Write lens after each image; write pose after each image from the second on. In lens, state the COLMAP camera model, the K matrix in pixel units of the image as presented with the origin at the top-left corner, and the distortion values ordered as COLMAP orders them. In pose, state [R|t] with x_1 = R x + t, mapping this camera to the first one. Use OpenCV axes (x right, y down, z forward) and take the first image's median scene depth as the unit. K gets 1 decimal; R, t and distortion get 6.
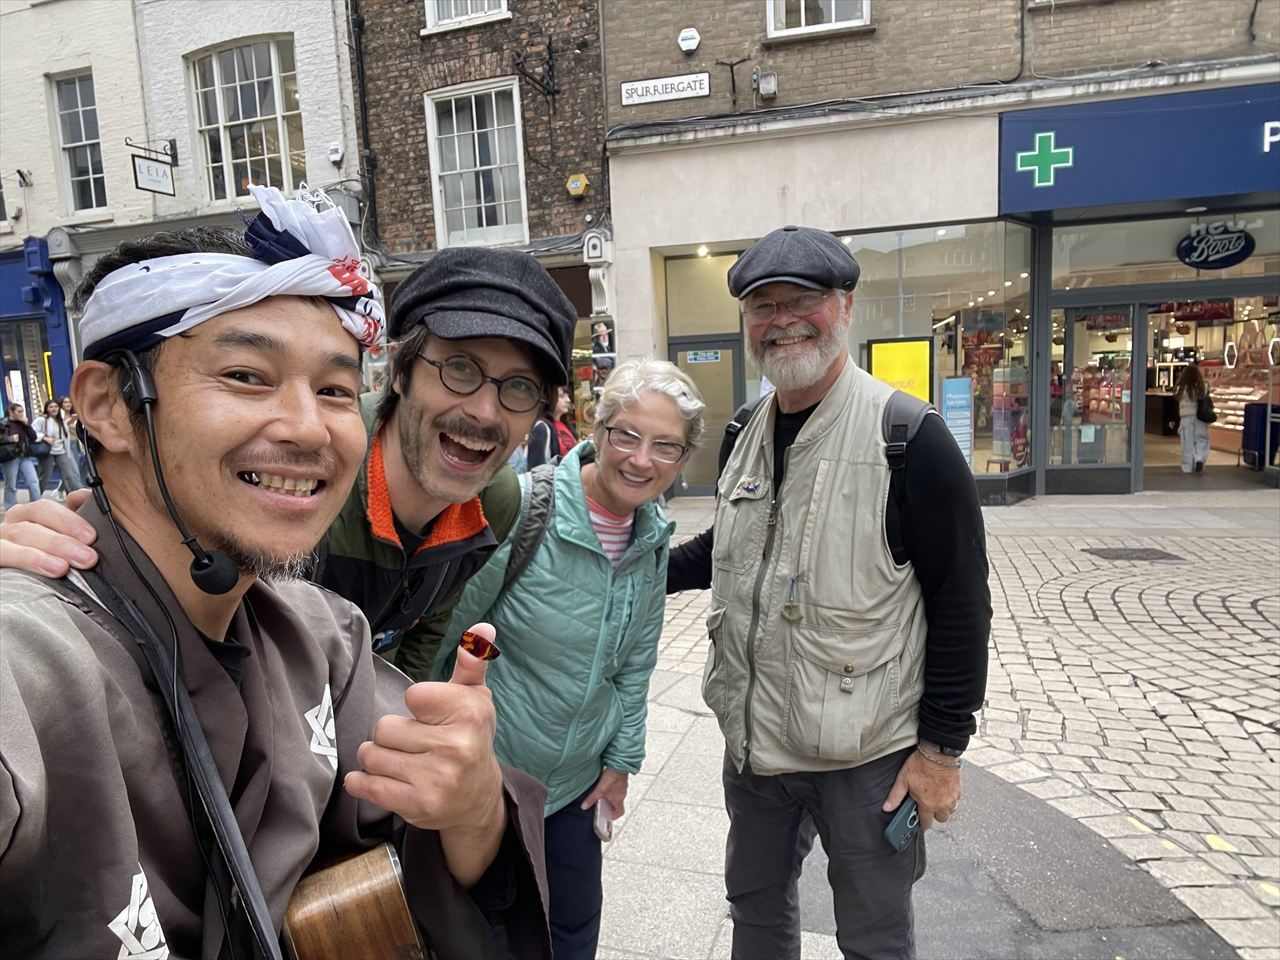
lens RADIAL K [[904.9, 0, 606.2], [0, 904.9, 483.0], [0, 0, 1]] dist [0.020558, -0.021487]
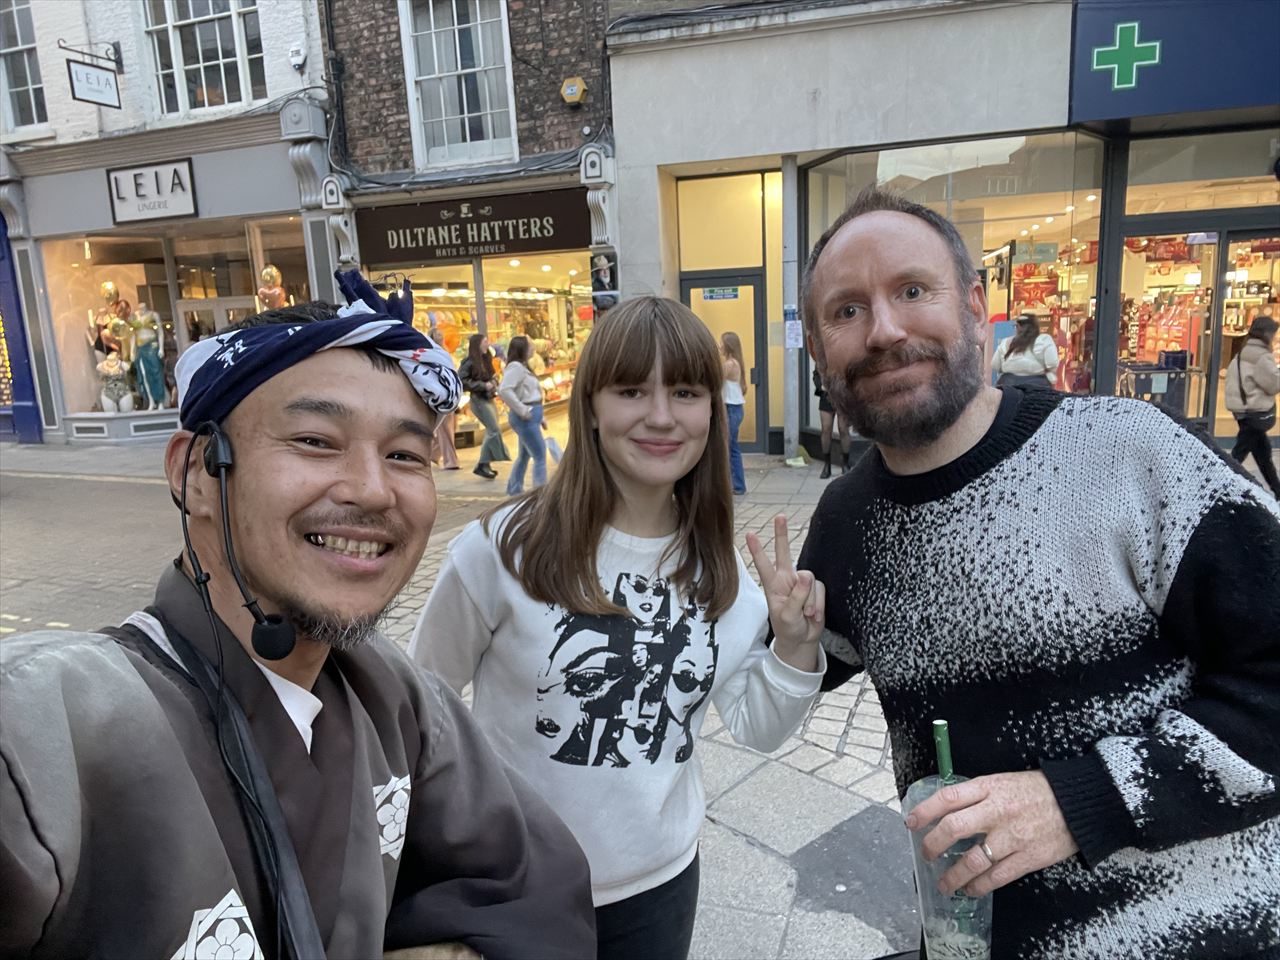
lens RADIAL K [[904.9, 0, 641.2], [0, 904.9, 488.2], [0, 0, 1]] dist [0.020558, -0.021487]
pose [[0.999991, -0.002426, 0.003375, 0.027117], [0.002161, 0.997061, 0.076586, -0.020201], [-0.003551, -0.076578, 0.997057, 0.115857]]
